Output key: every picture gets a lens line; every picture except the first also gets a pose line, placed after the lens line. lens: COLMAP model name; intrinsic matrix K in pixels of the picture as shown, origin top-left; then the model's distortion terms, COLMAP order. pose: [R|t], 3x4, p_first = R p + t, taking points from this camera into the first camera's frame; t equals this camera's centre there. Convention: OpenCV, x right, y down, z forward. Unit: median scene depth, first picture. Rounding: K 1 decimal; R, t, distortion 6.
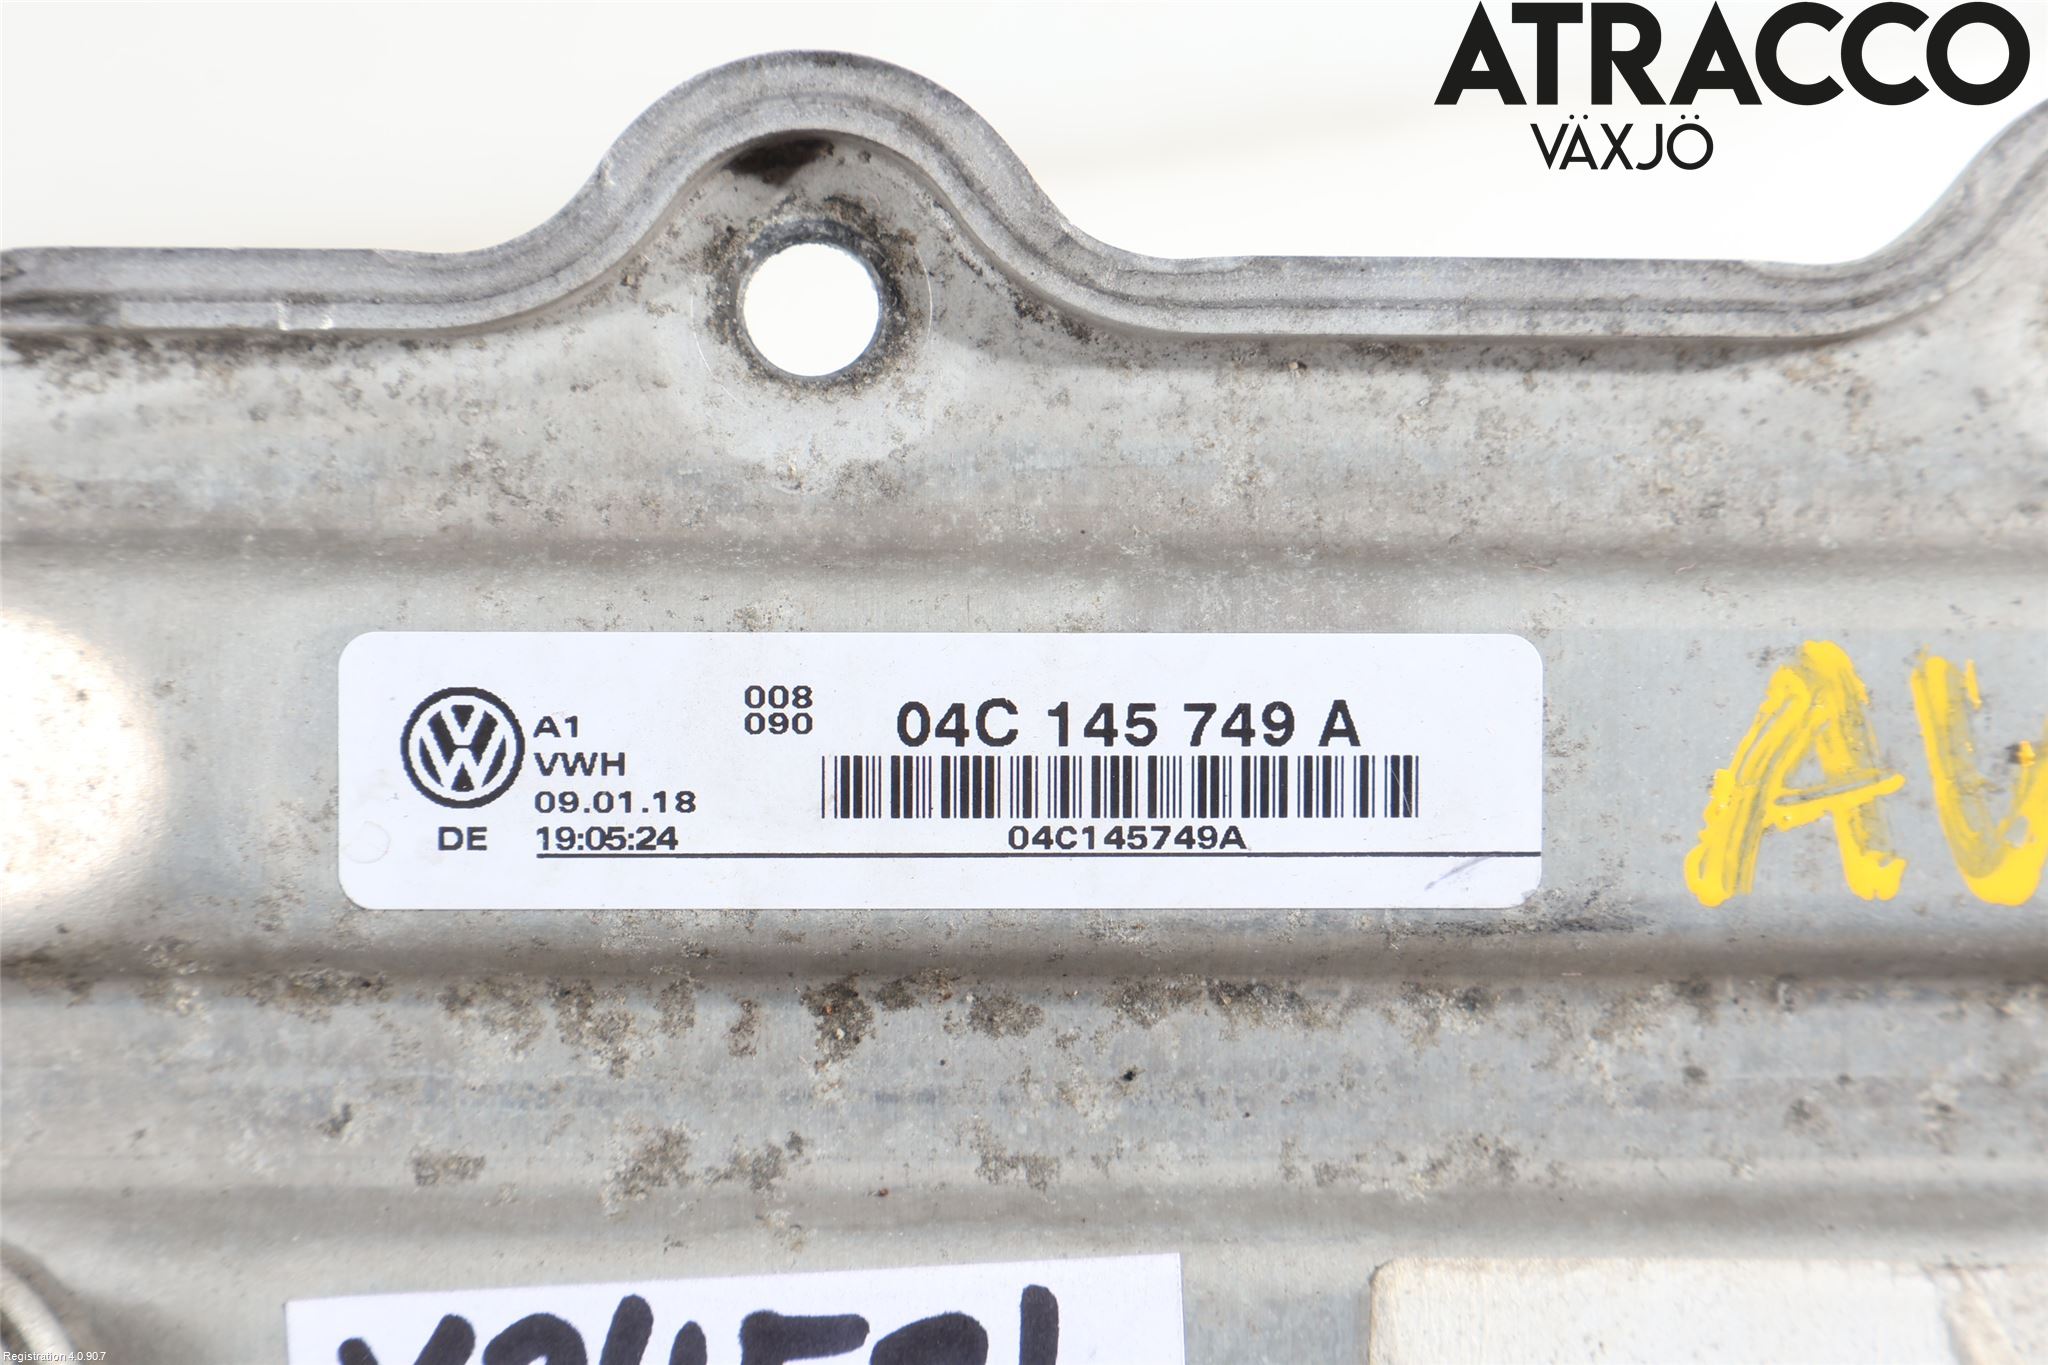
lens RADIAL K [[4287.5, 0, 1022.0], [0, 4287.5, 683.2], [0, 0, 1]] dist [-0.009261, 0.000000]
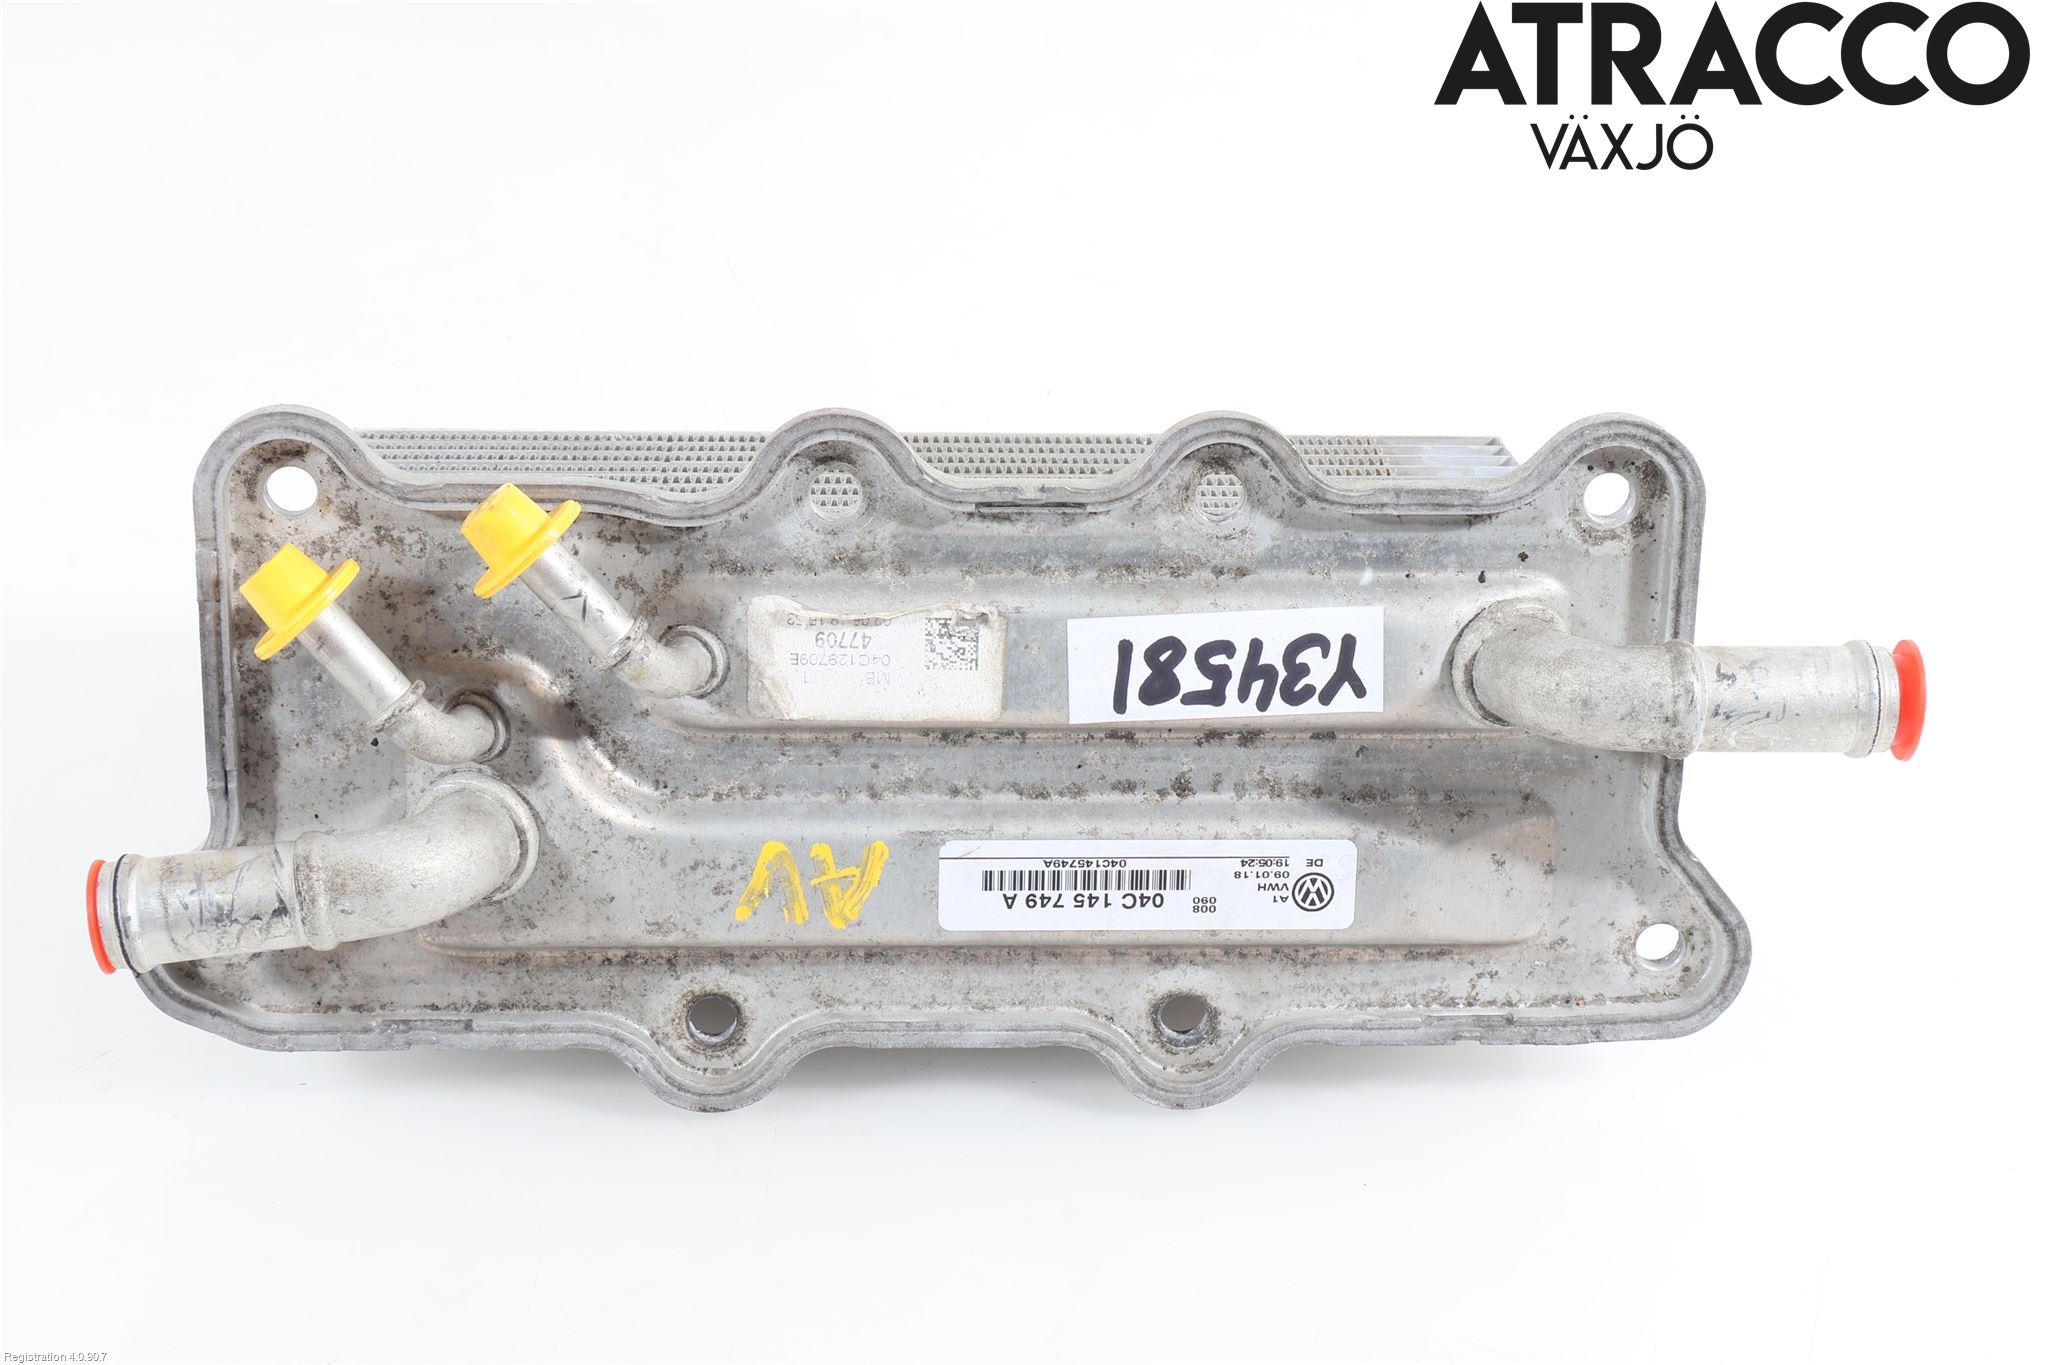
lens RADIAL K [[3612.6, 0, 1022.4], [0, 3612.6, 682.9], [0, 0, 1]] dist [0.007631, 0.000000]
pose [[-0.994214, 0.015203, -0.106334, 0.320775], [0.020174, -0.945890, -0.323861, 0.930716], [-0.105504, -0.324133, 0.940110, -1.223314]]
